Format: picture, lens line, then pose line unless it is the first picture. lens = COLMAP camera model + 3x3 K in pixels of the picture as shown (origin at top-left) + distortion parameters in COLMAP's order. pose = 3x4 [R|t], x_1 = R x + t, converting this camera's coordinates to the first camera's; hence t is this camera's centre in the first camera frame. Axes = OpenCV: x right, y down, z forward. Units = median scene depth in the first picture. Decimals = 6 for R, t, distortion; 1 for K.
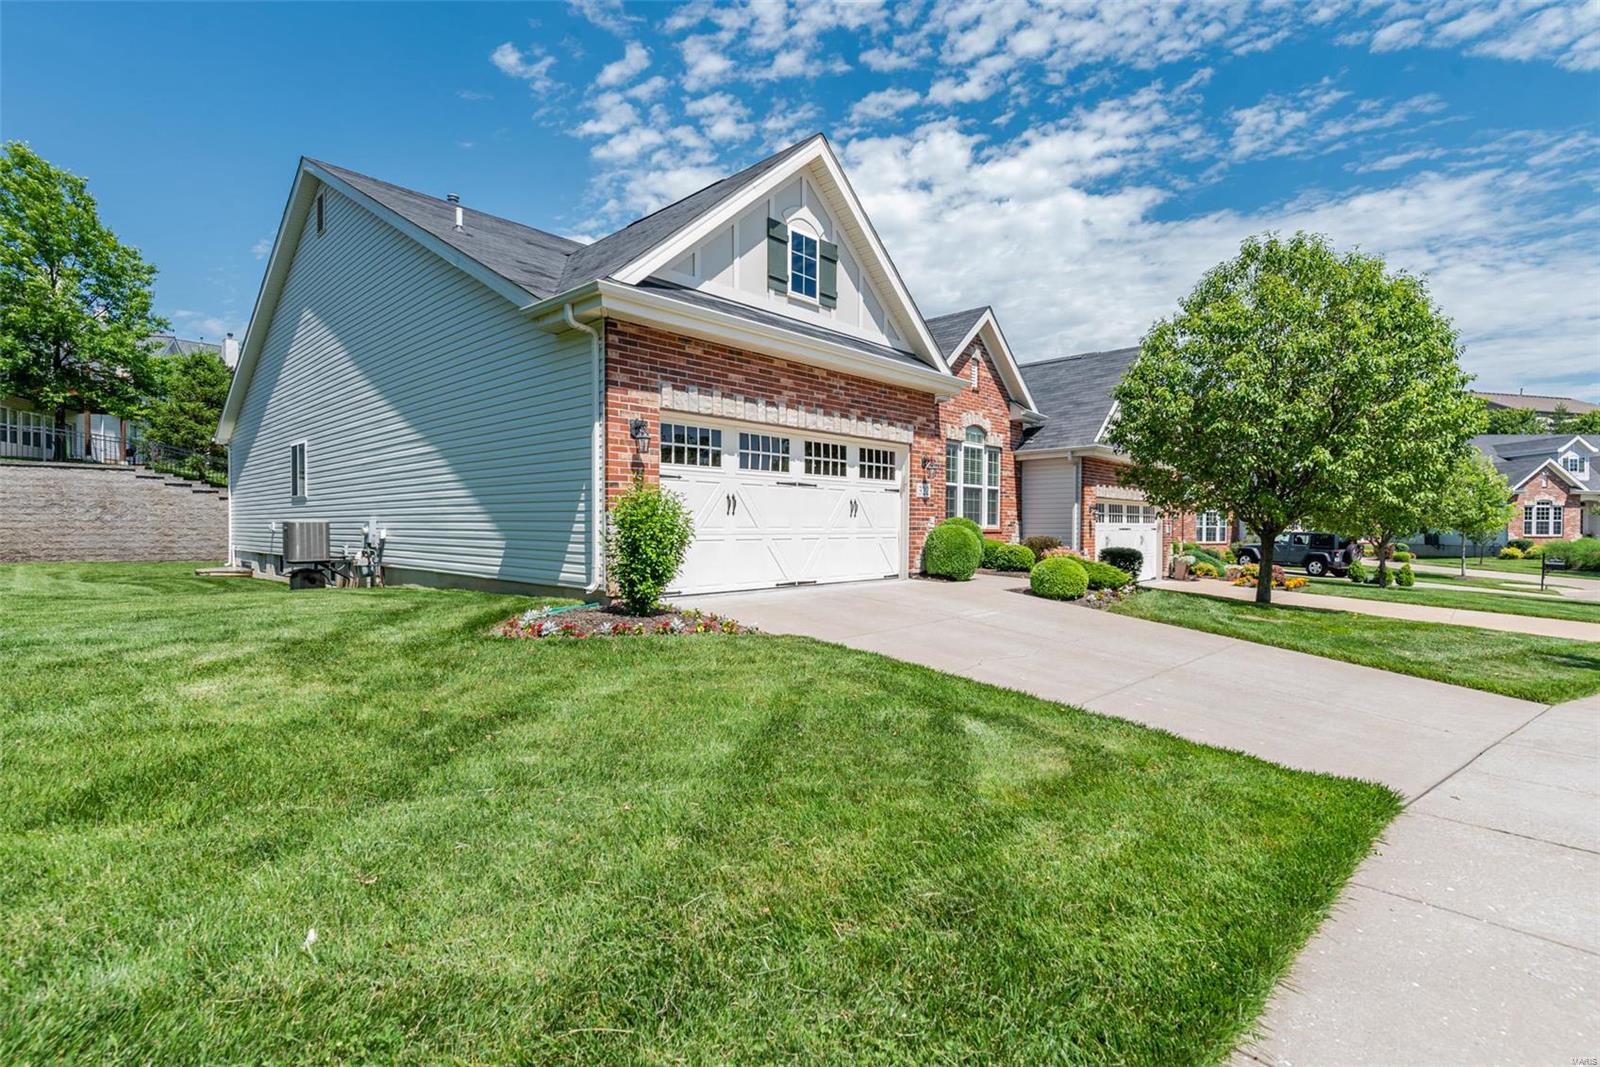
lens RADIAL K [[716.0, 0, 800.0], [0, 716.0, 533.5], [0, 0, 1]] dist [0.004059, 0.000140]
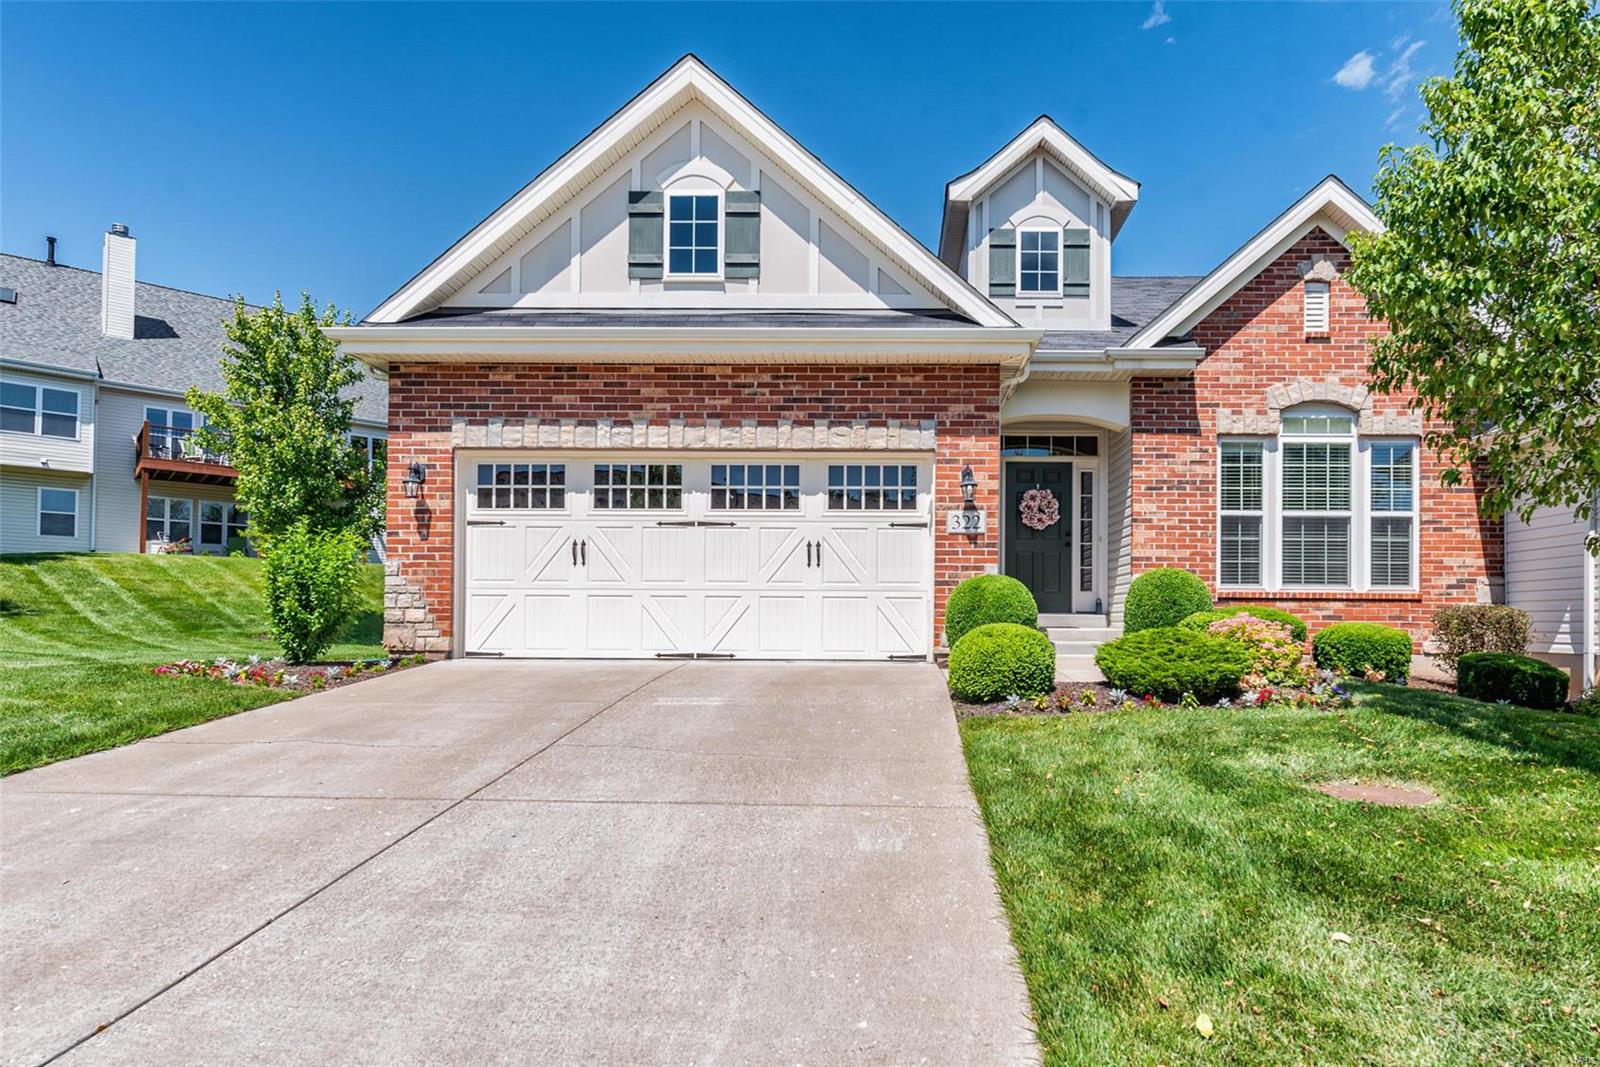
lens RADIAL K [[708.9, 0, 797.2], [0, 708.9, 570.8], [0, 0, 1]] dist [0.000176, 0.000052]
pose [[0.691228, -0.011107, -0.722551, 0.631085], [-0.013647, 0.999503, -0.028419, 0.000592], [0.722508, 0.029505, 0.690733, 0.583391]]
